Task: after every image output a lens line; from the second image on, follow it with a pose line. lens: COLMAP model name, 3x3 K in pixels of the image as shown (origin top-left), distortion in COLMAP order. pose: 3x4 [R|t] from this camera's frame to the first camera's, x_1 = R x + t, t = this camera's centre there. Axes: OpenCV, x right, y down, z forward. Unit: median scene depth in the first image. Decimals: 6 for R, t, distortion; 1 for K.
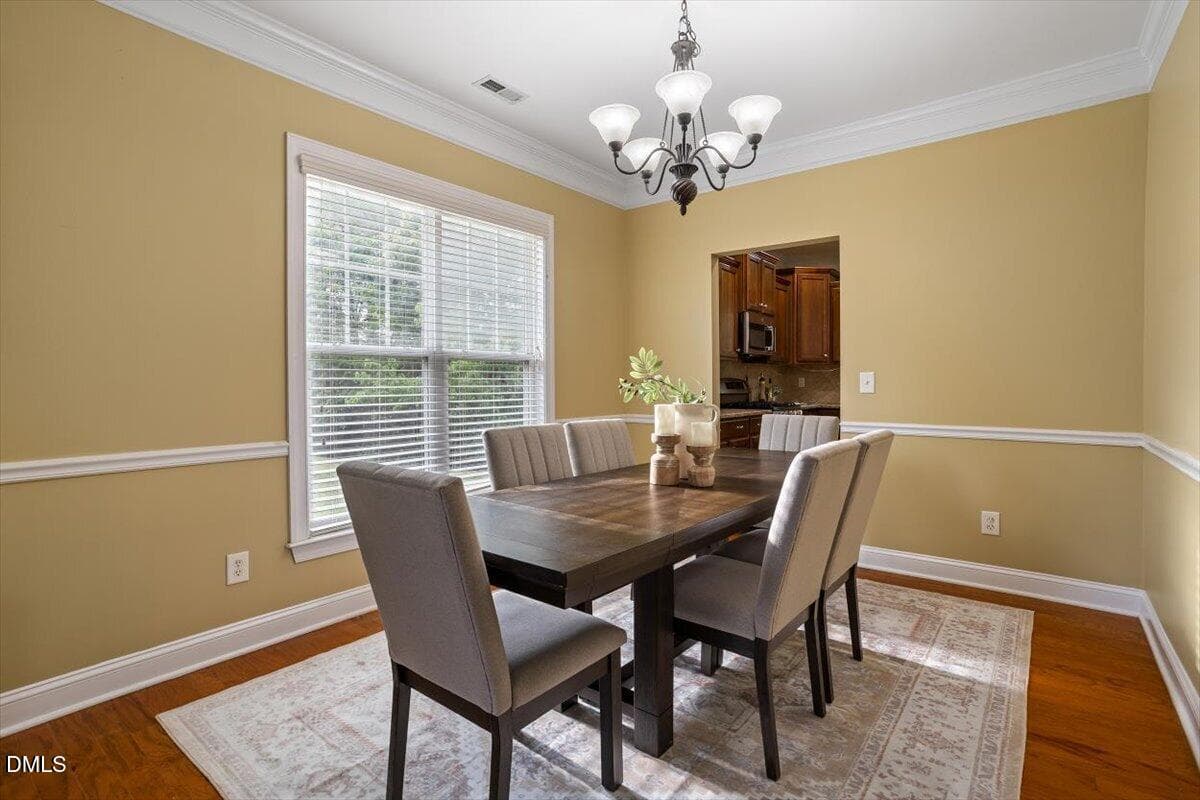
lens RADIAL K [[575.5, 0, 599.3], [0, 575.5, 392.7], [0, 0, 1]] dist [-0.038317, 0.022660]
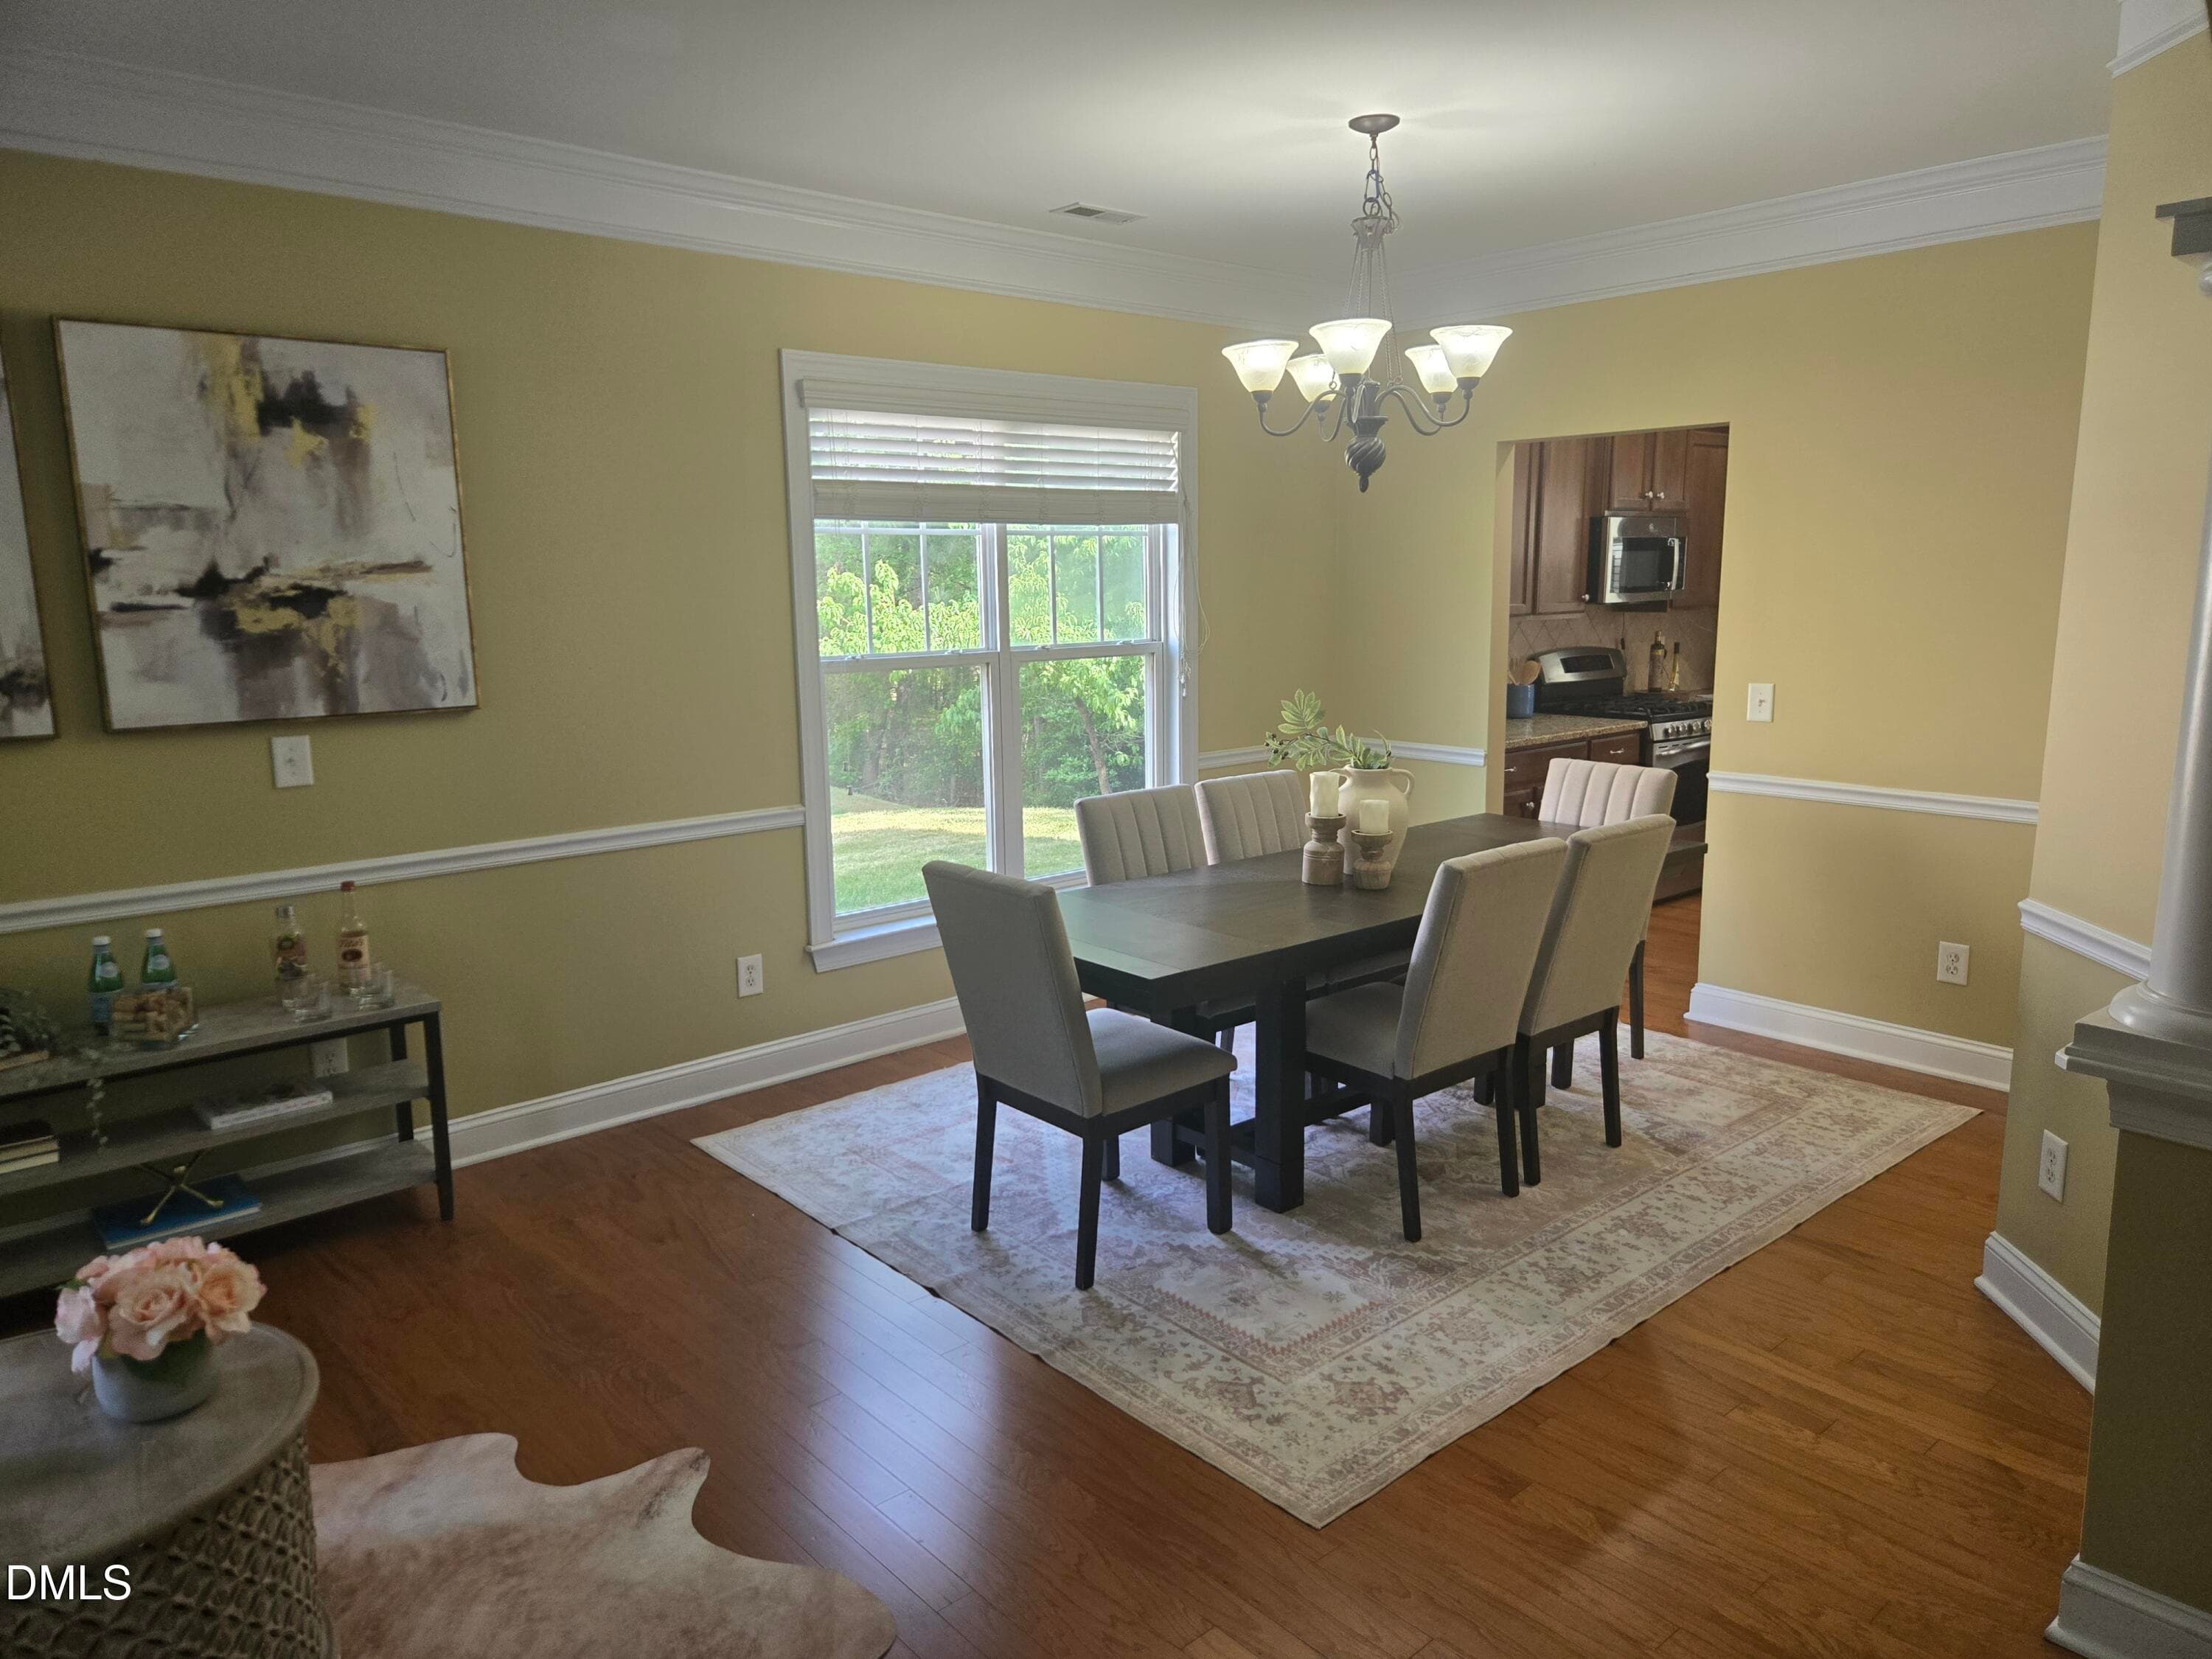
lens RADIAL K [[1495.8, 0, 1106.0], [0, 1495.8, 829.5], [0, 0, 1]] dist [0.079459, -0.054147]
pose [[0.983558, 0.025981, -0.178711, 0.183484], [0.003109, 0.987014, 0.160606, -0.212554], [0.180563, -0.158521, 0.970705, -0.869028]]
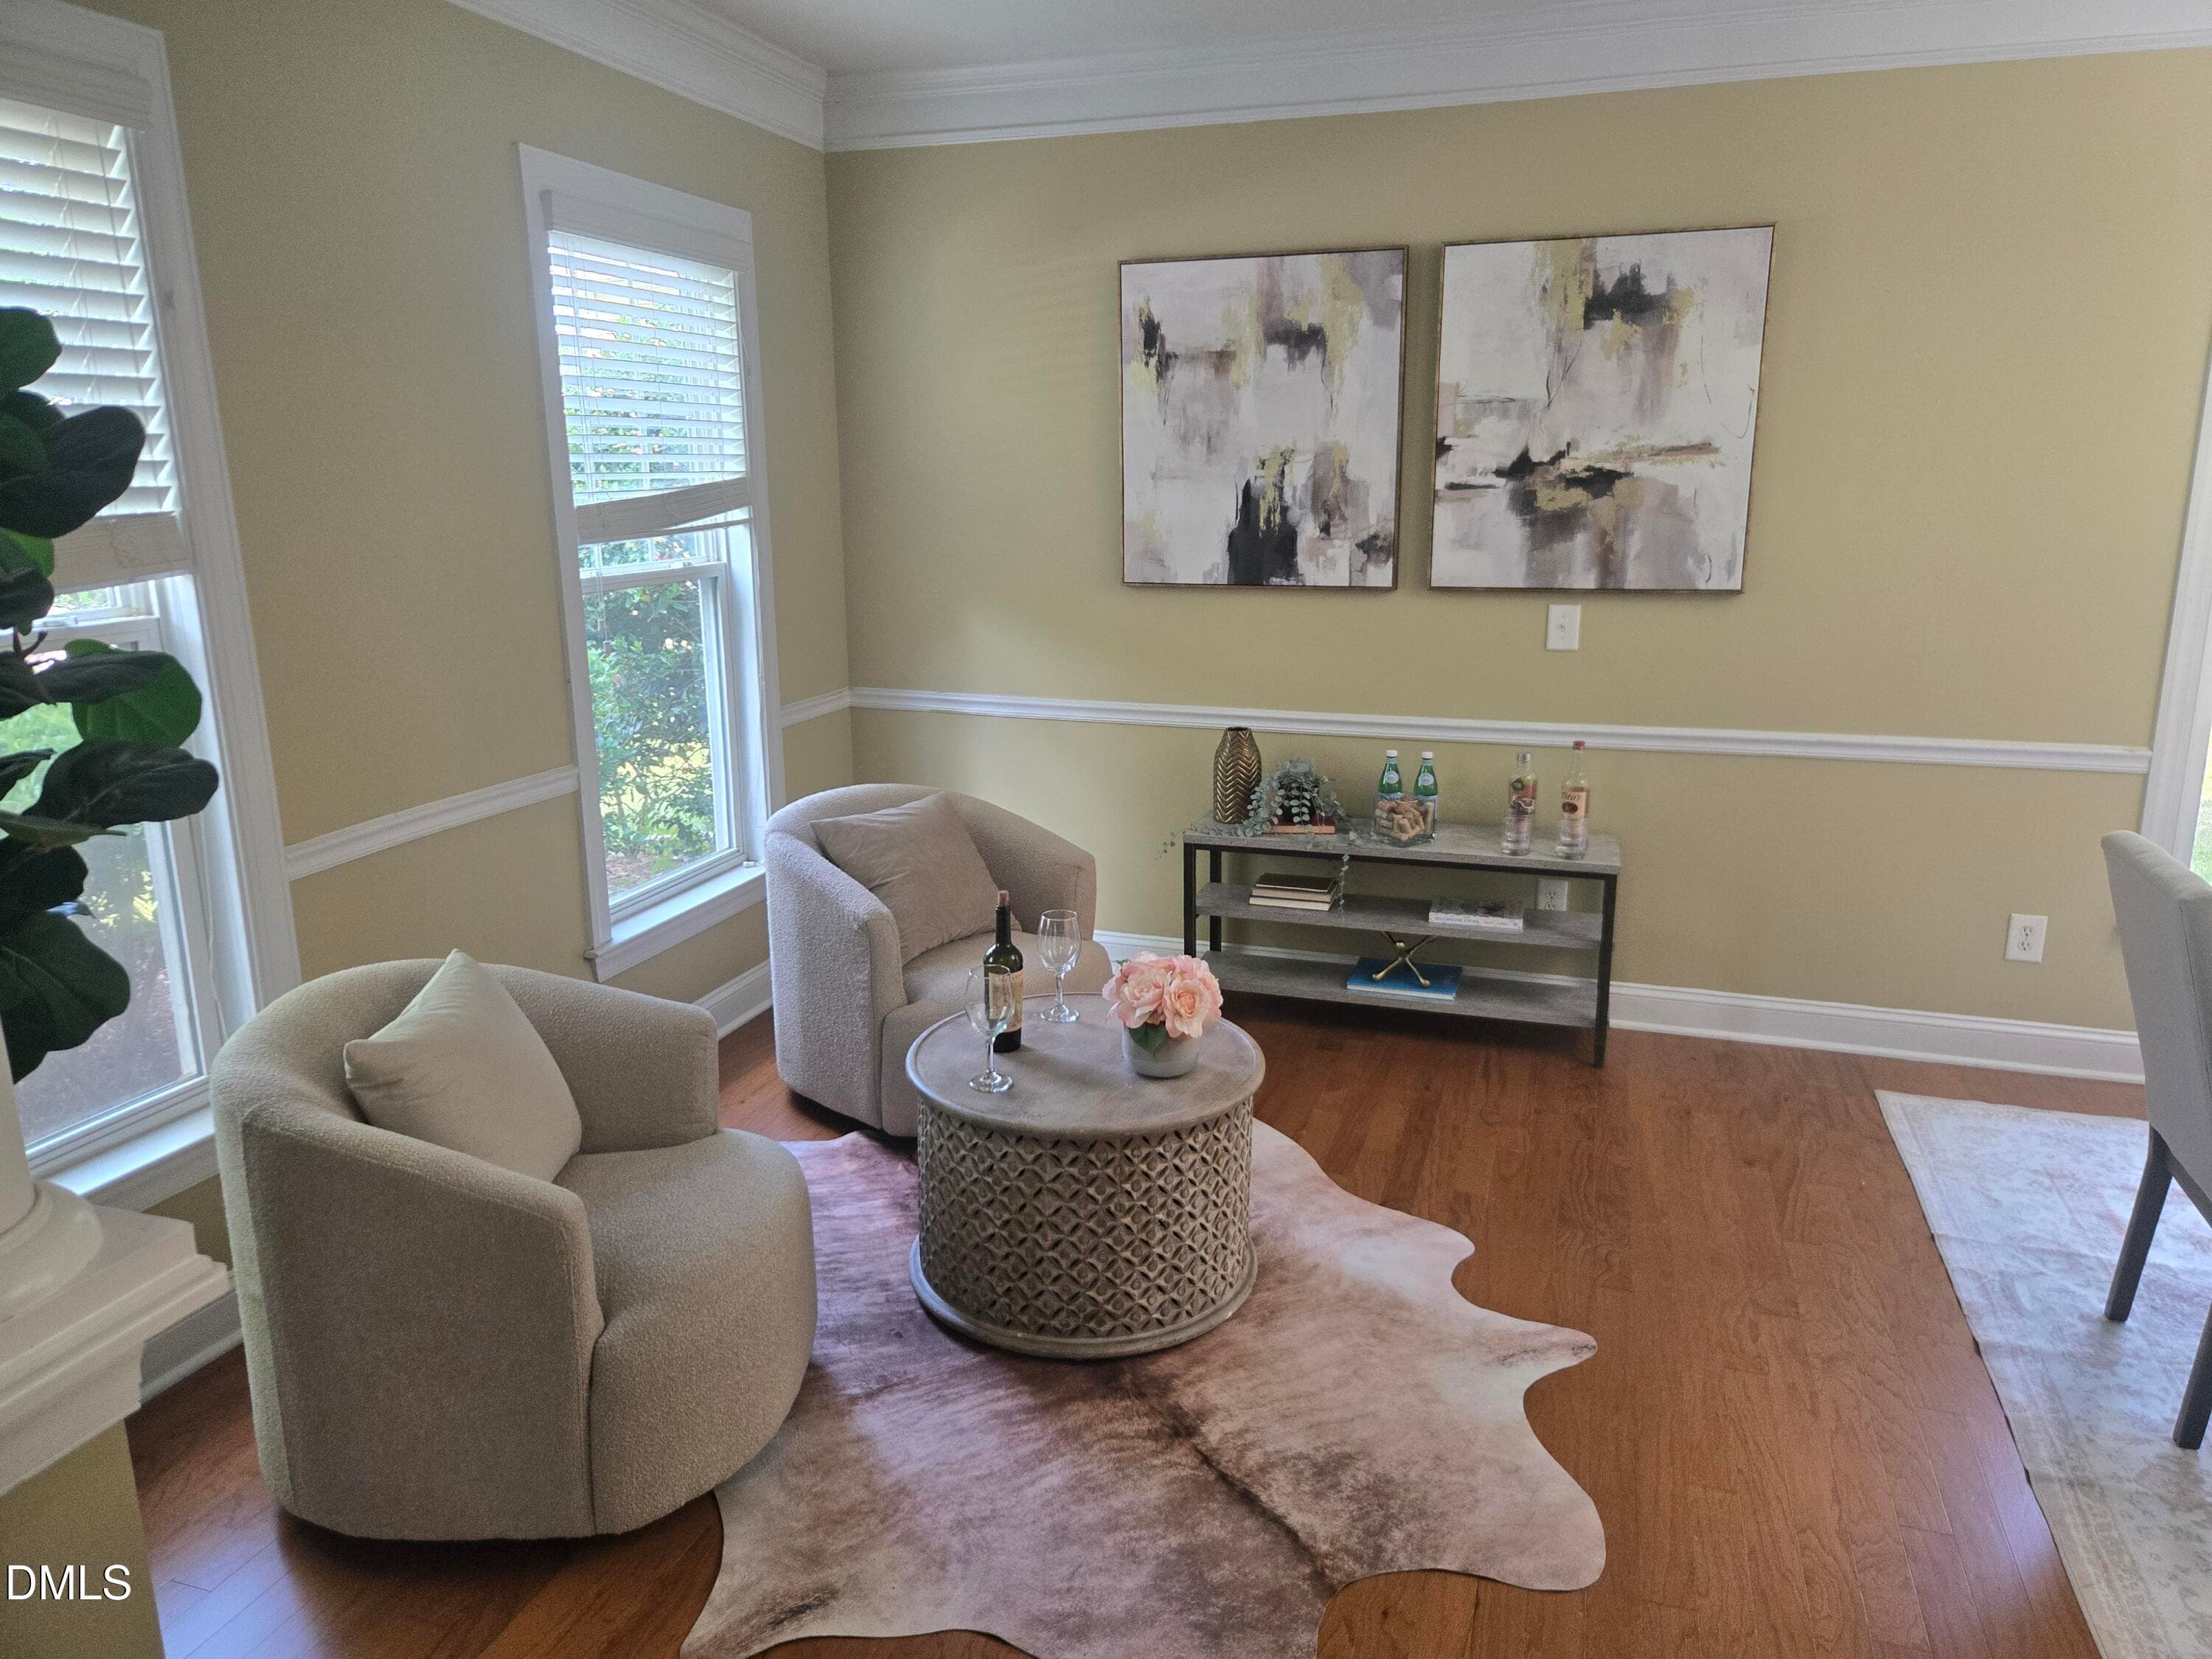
lens RADIAL K [[1487.1, 0, 1102.7], [0, 1487.1, 823.4], [0, 0, 1]] dist [0.051734, -0.052766]
pose [[0.334337, 0.218399, -0.916799, 0.561327], [-0.009692, 0.973524, 0.228377, -0.199449], [0.942404, -0.067470, 0.327602, -0.536801]]
